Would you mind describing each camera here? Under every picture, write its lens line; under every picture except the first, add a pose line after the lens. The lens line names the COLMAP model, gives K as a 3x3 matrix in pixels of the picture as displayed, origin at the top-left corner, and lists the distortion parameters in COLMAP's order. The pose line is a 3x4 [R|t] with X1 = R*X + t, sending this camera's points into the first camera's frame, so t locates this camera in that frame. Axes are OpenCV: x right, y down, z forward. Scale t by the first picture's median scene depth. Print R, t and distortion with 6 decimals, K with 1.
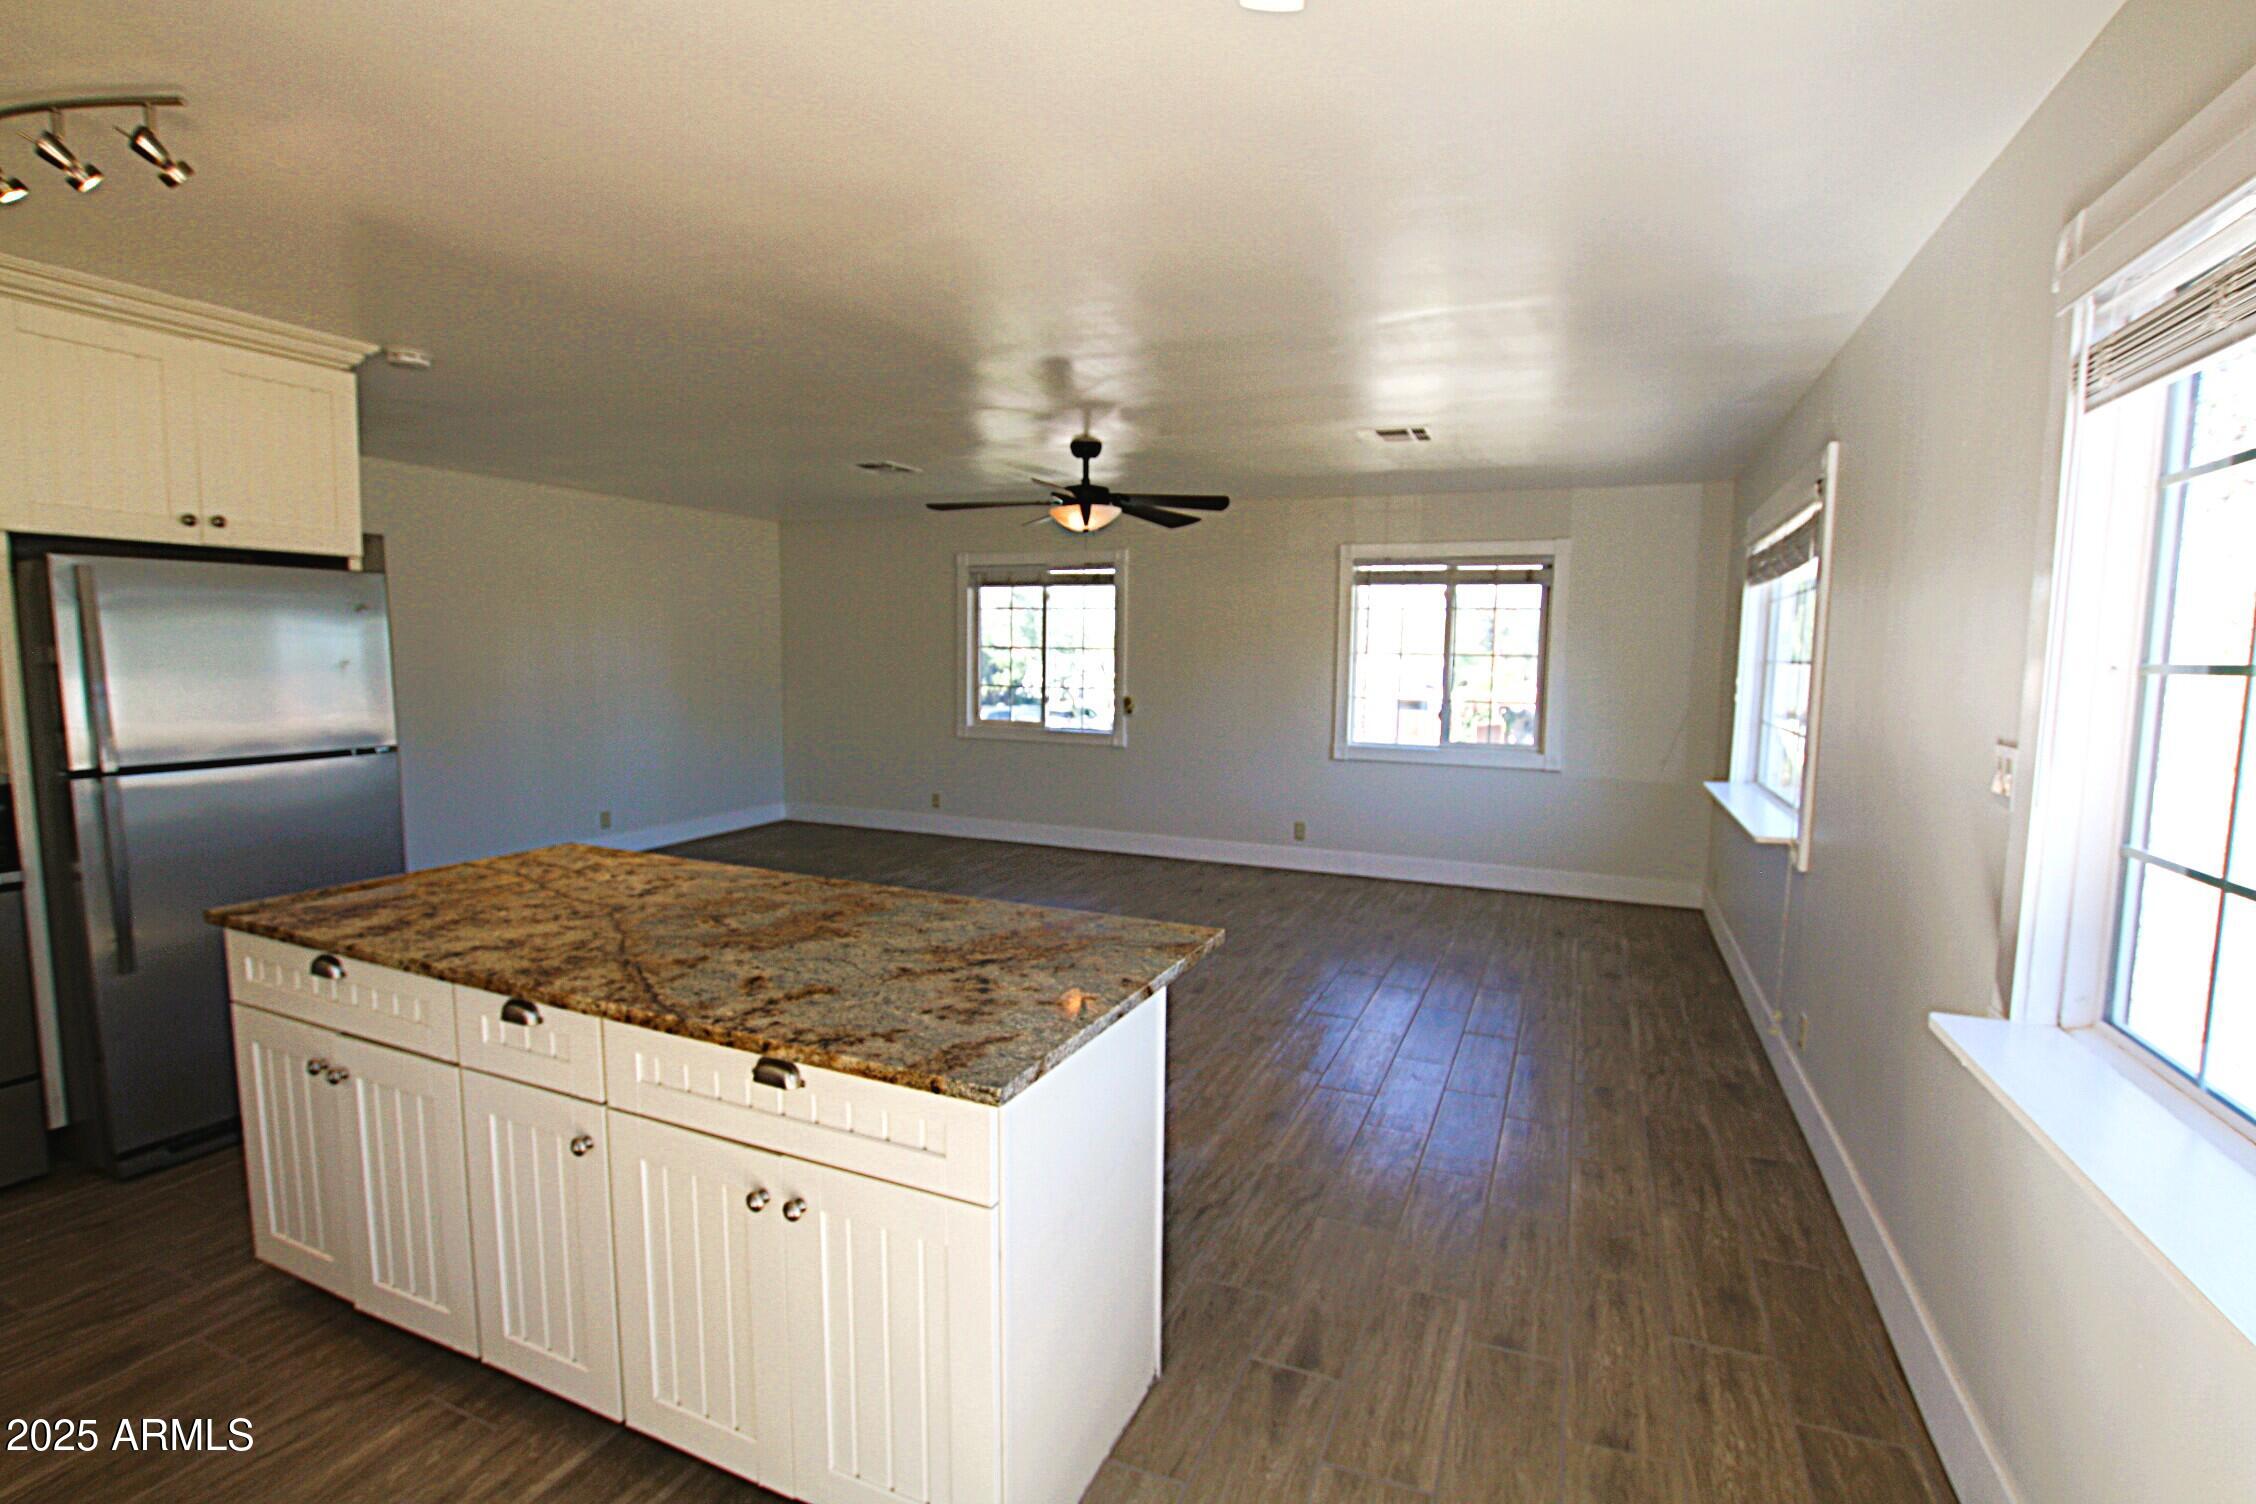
lens RADIAL K [[1057.8, 0, 1119.4], [0, 1057.8, 766.5], [0, 0, 1]] dist [-0.030535, 0.004987]
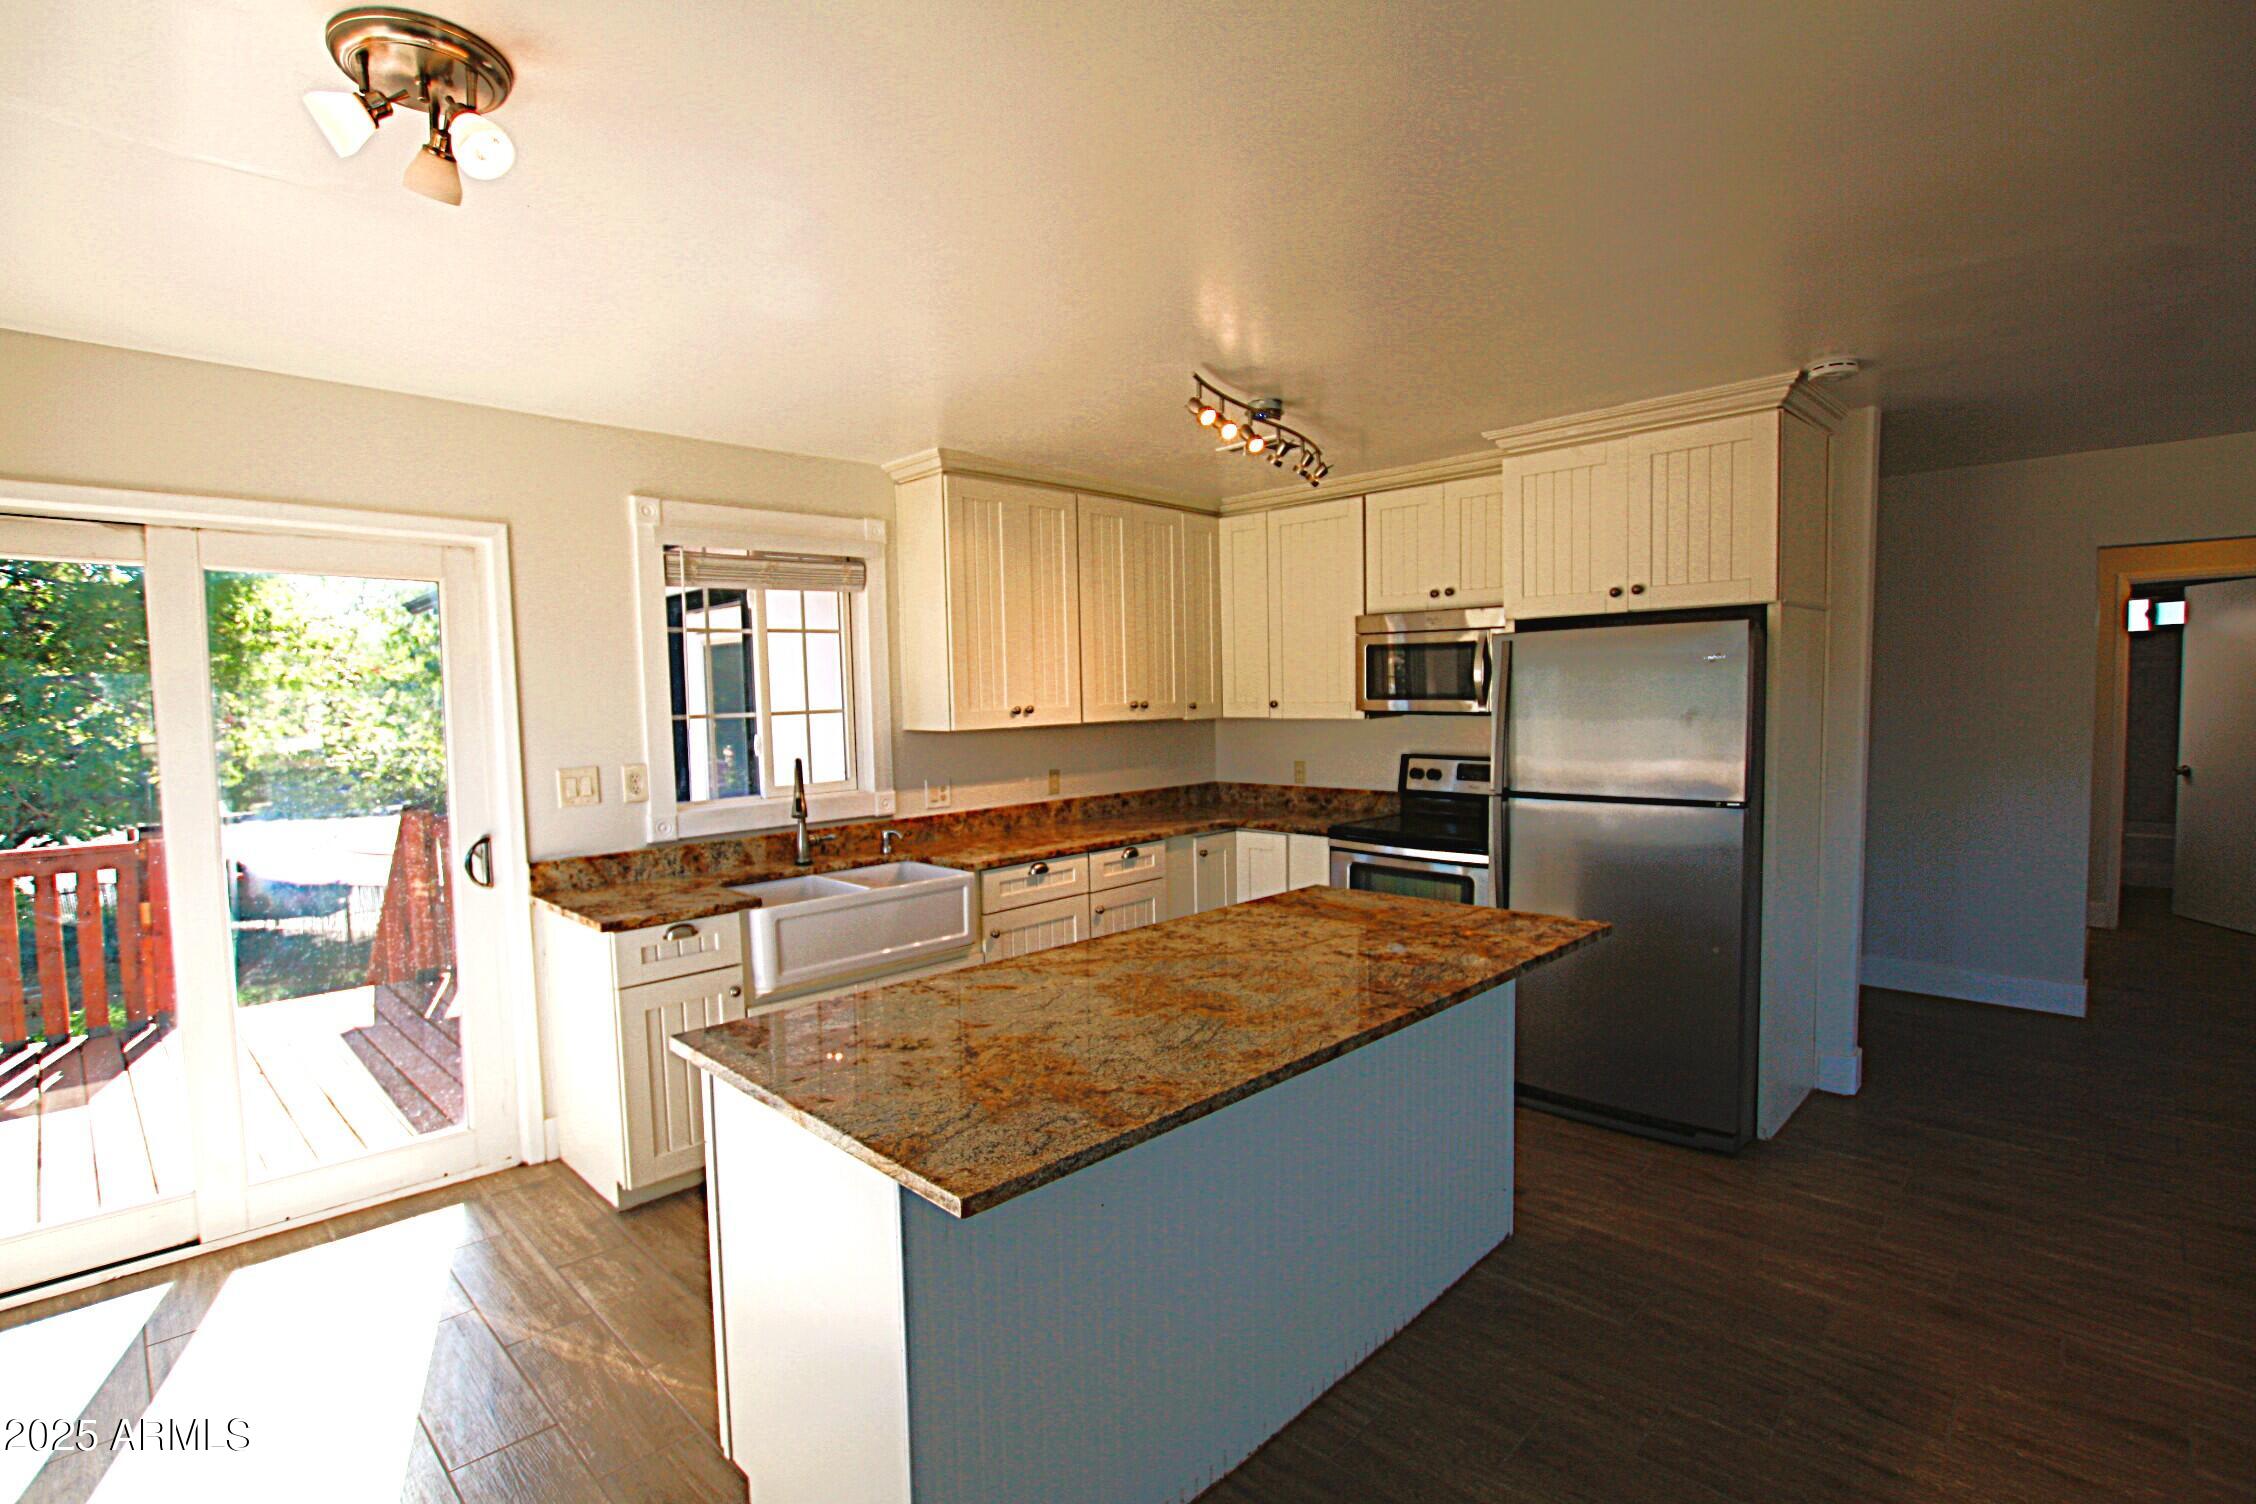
lens RADIAL K [[1057.8, 0, 1122.2], [0, 1057.8, 765.0], [0, 0, 1]] dist [-0.030535, 0.004987]
pose [[-0.359065, 0.052534, -0.931833, 0.601047], [-0.087989, 0.992062, 0.089834, -0.140800], [0.929156, 0.114247, -0.351592, 1.286050]]
